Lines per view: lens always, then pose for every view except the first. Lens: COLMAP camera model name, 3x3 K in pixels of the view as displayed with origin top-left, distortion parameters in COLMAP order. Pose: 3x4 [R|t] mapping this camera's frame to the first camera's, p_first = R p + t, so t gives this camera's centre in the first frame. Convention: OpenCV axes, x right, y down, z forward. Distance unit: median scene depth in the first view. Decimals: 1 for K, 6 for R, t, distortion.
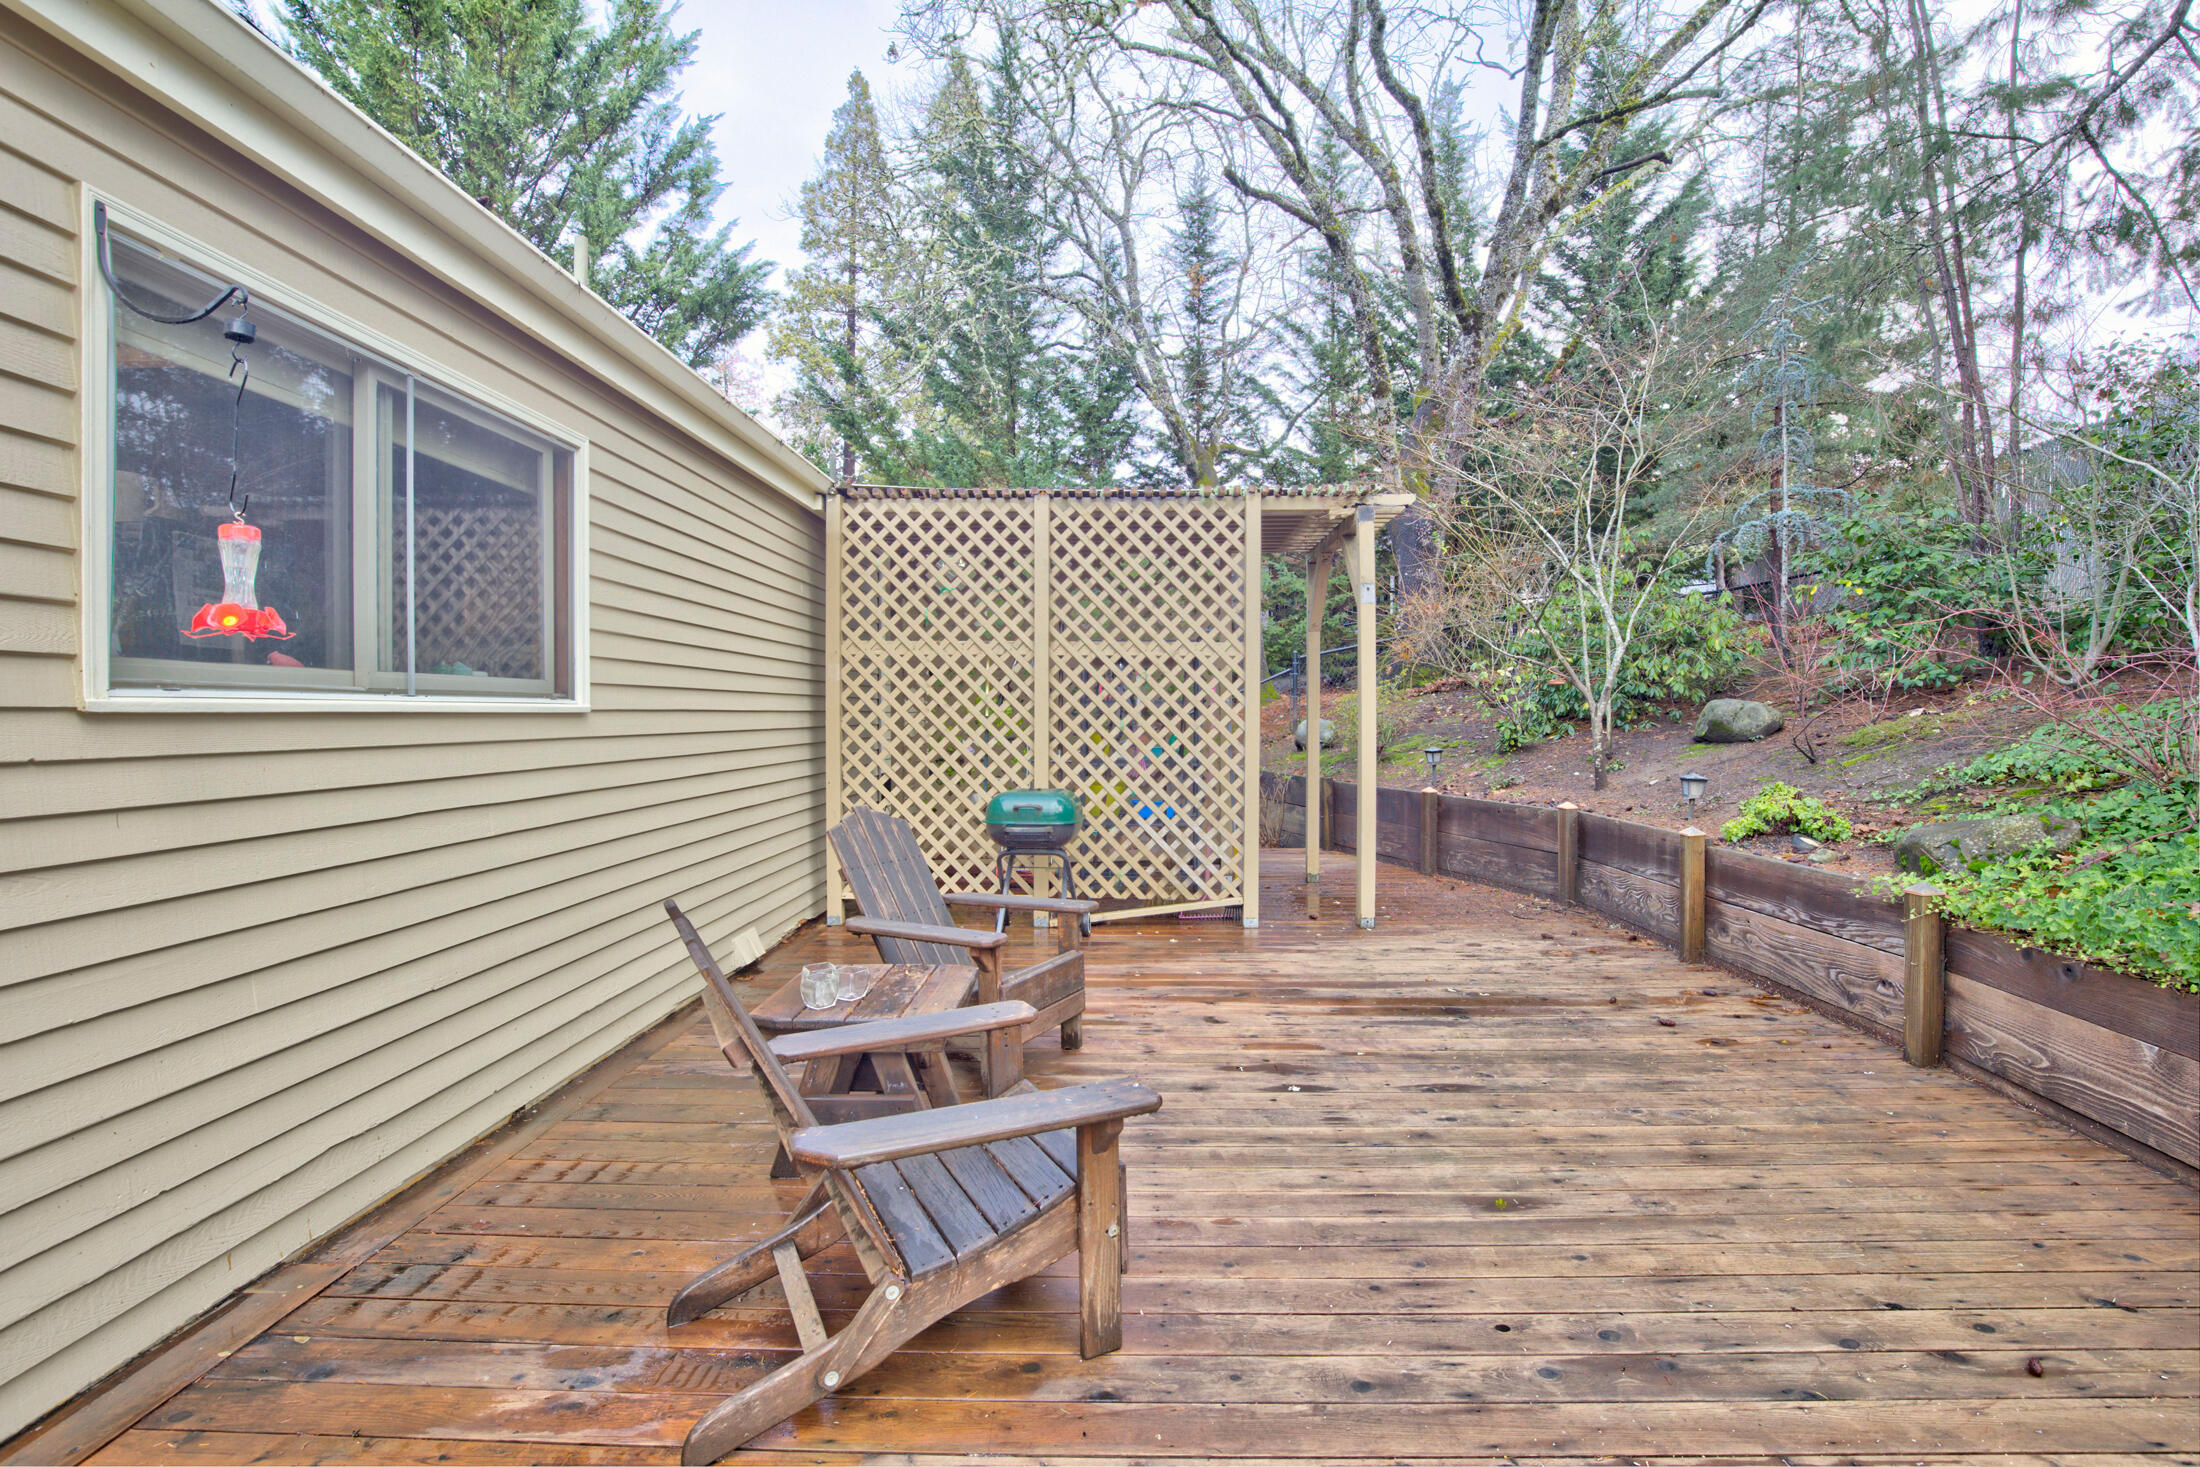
lens RADIAL K [[1015.0, 0, 1108.5], [0, 1015.0, 728.4], [0, 0, 1]] dist [-0.038152, 0.010355]
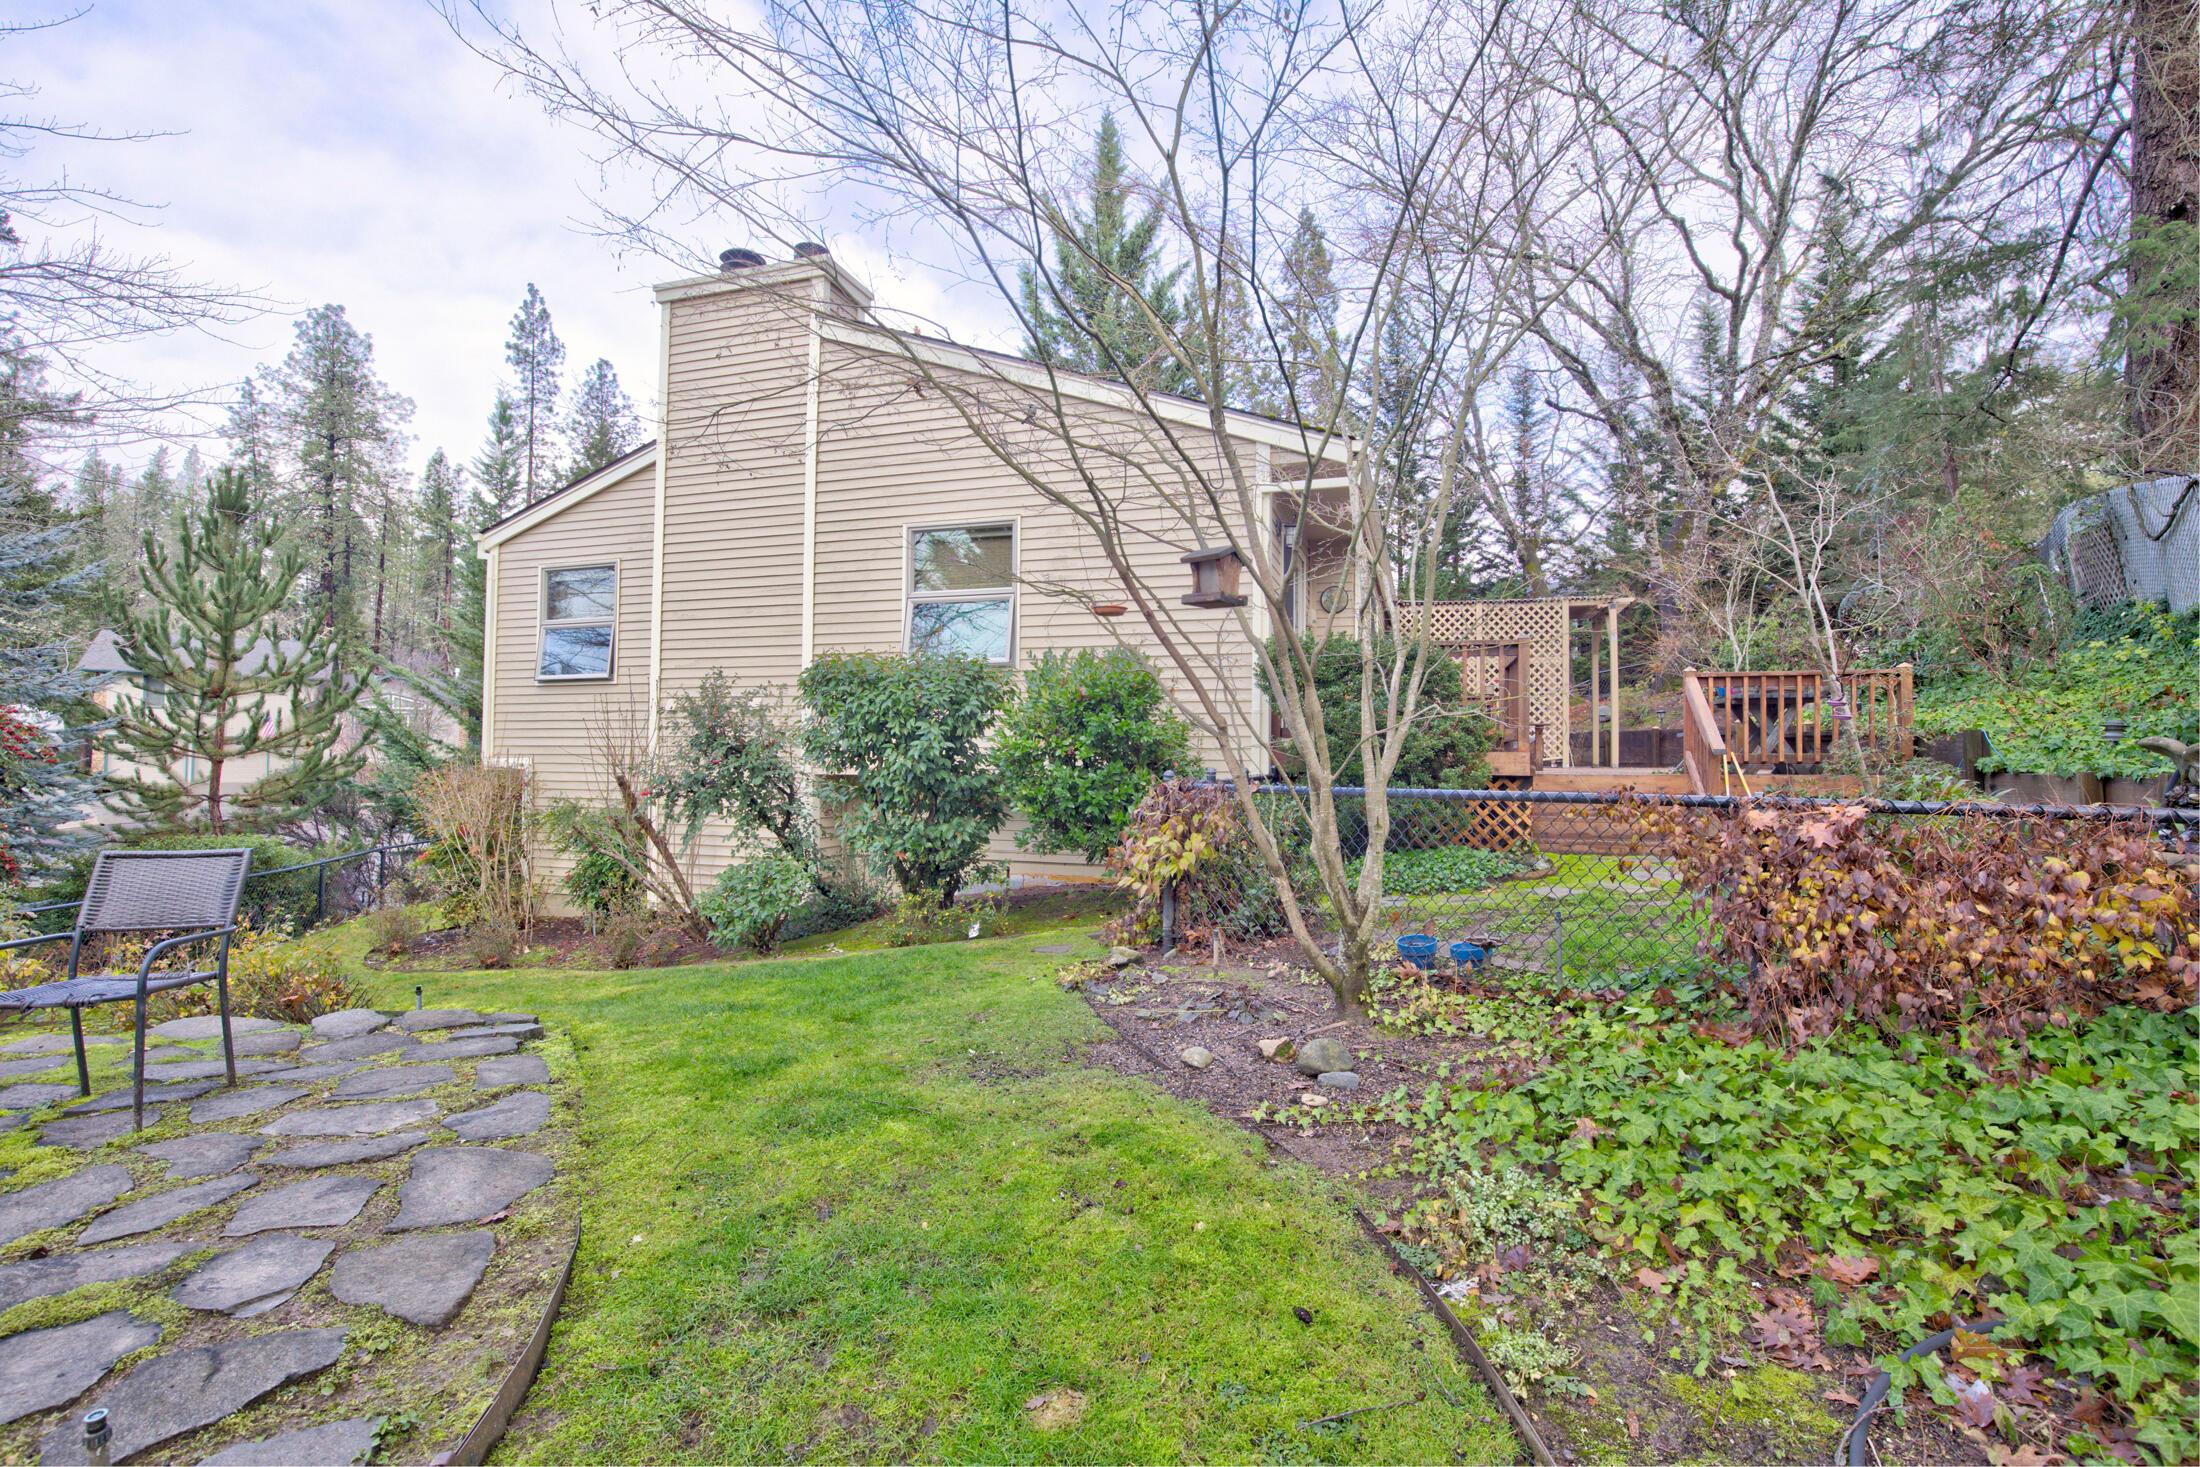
lens RADIAL K [[1015.0, 0, 1108.5], [0, 1015.0, 728.4], [0, 0, 1]] dist [-0.038152, 0.010355]
pose [[0.960192, -0.001002, -0.279338, -0.090014], [-0.011691, 0.998973, -0.043772, 0.076930], [0.279095, 0.045295, 0.959195, -0.614799]]
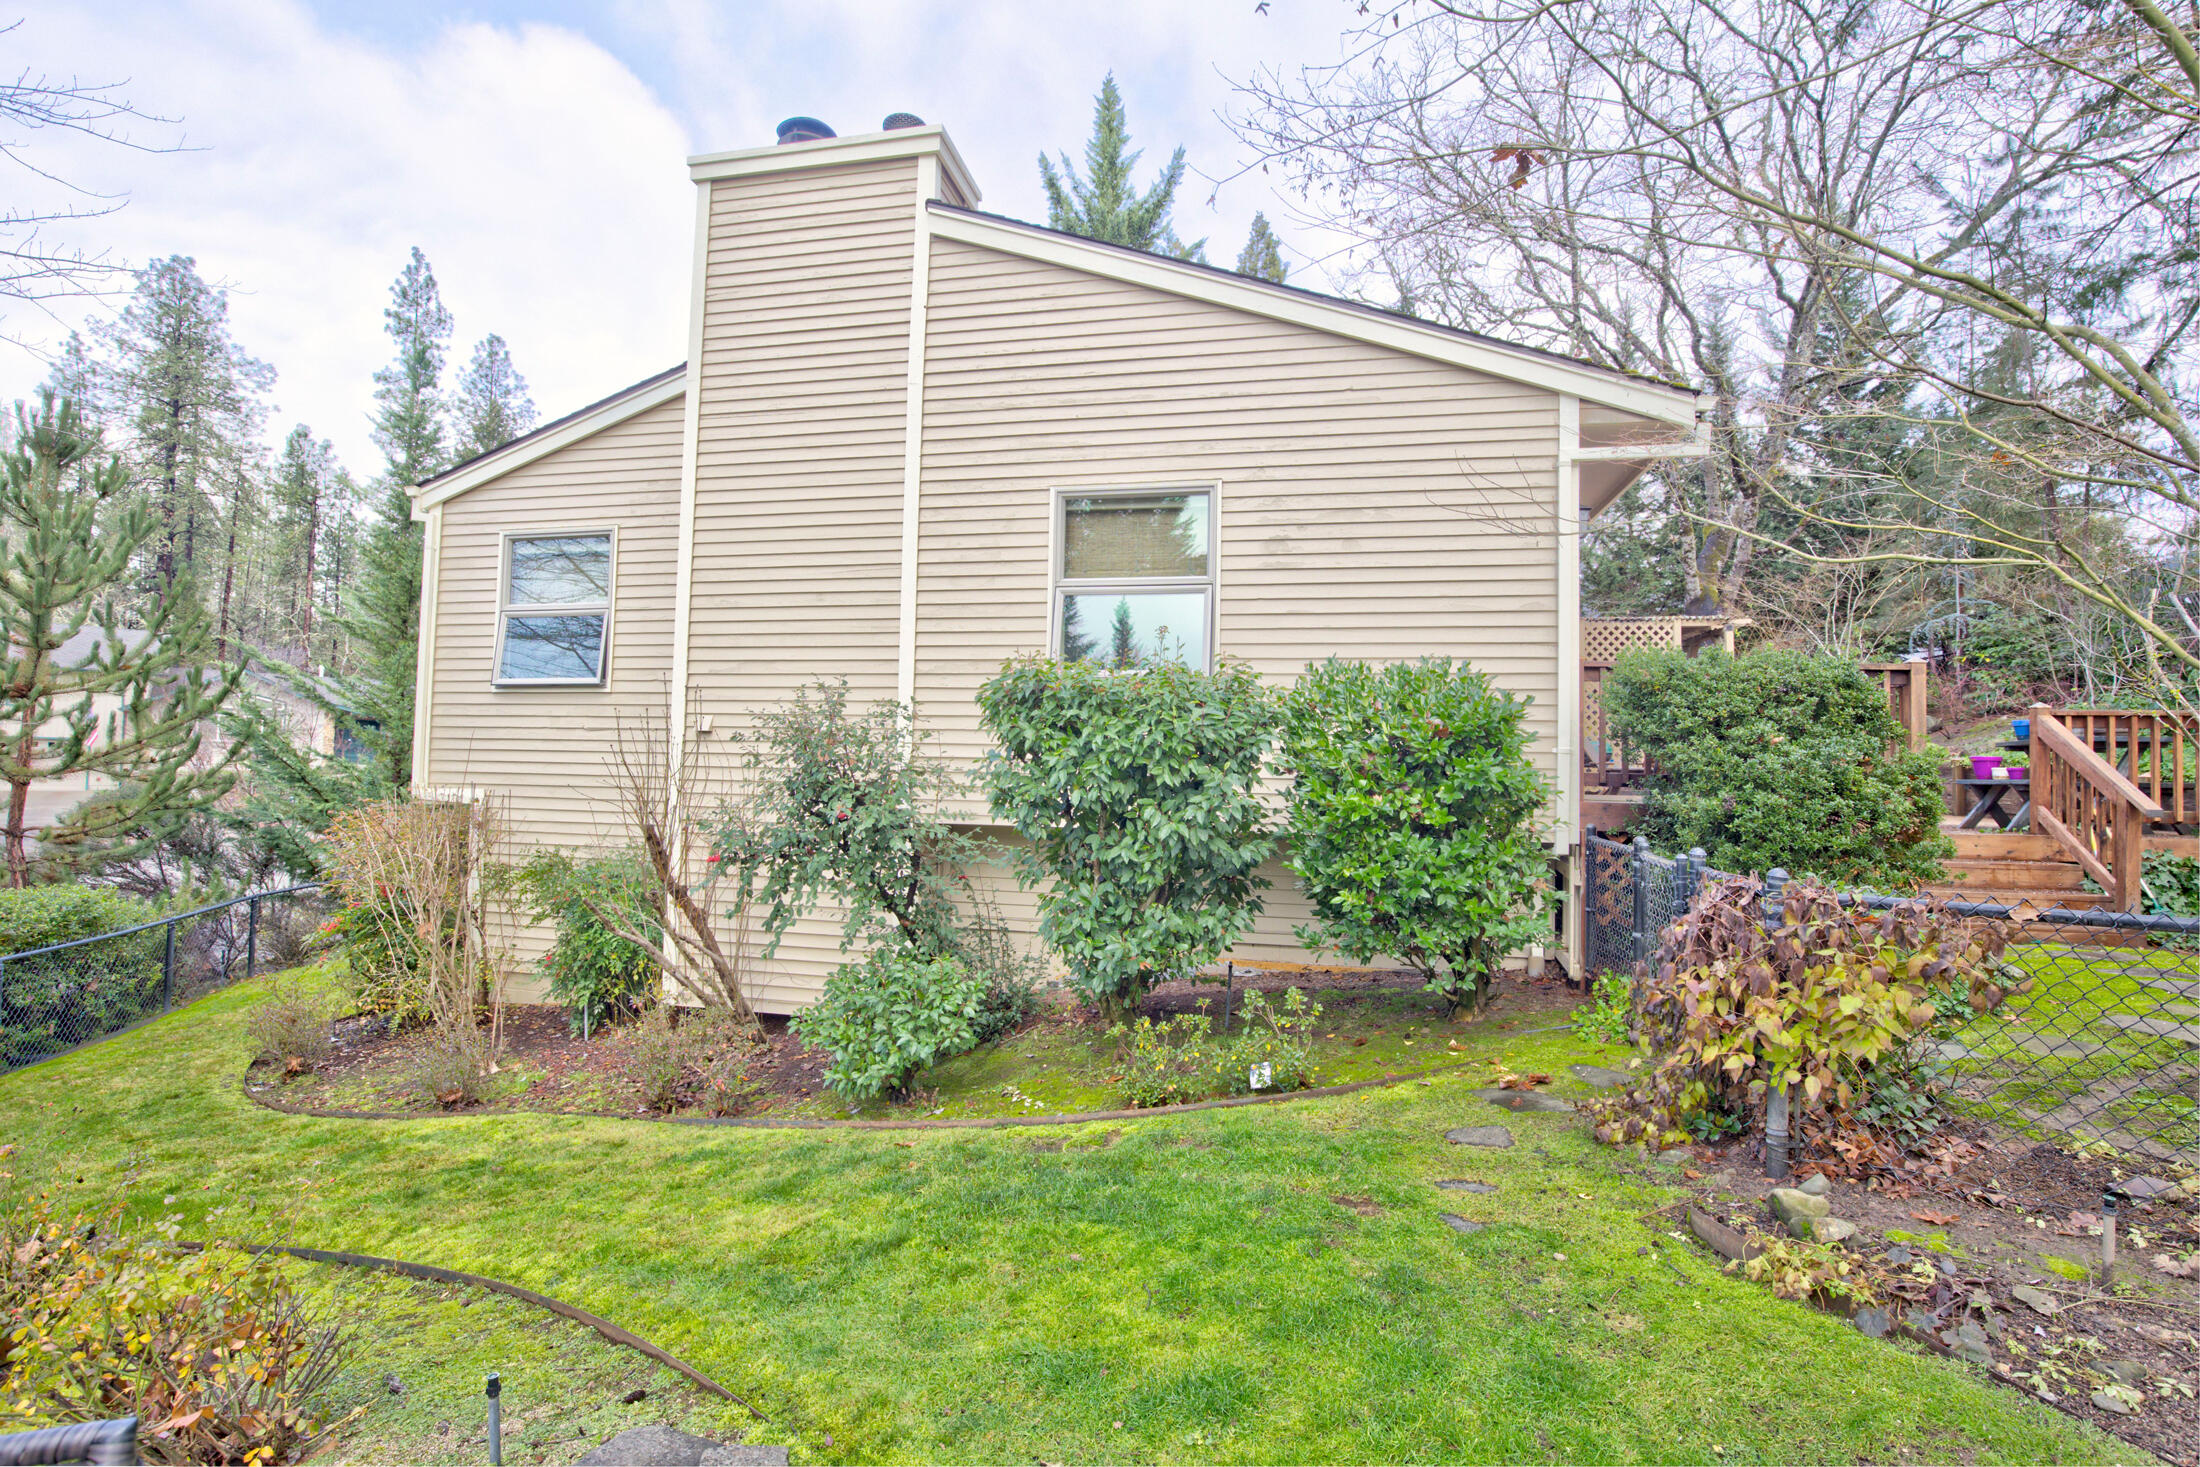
lens RADIAL K [[1015.0, 0, 1108.5], [0, 1015.0, 728.4], [0, 0, 1]] dist [-0.038152, 0.010355]
pose [[0.983327, 0.012526, -0.181413, -0.248957], [-0.023416, 0.998041, -0.058015, 0.063631], [0.180331, 0.061295, 0.981694, -0.515195]]
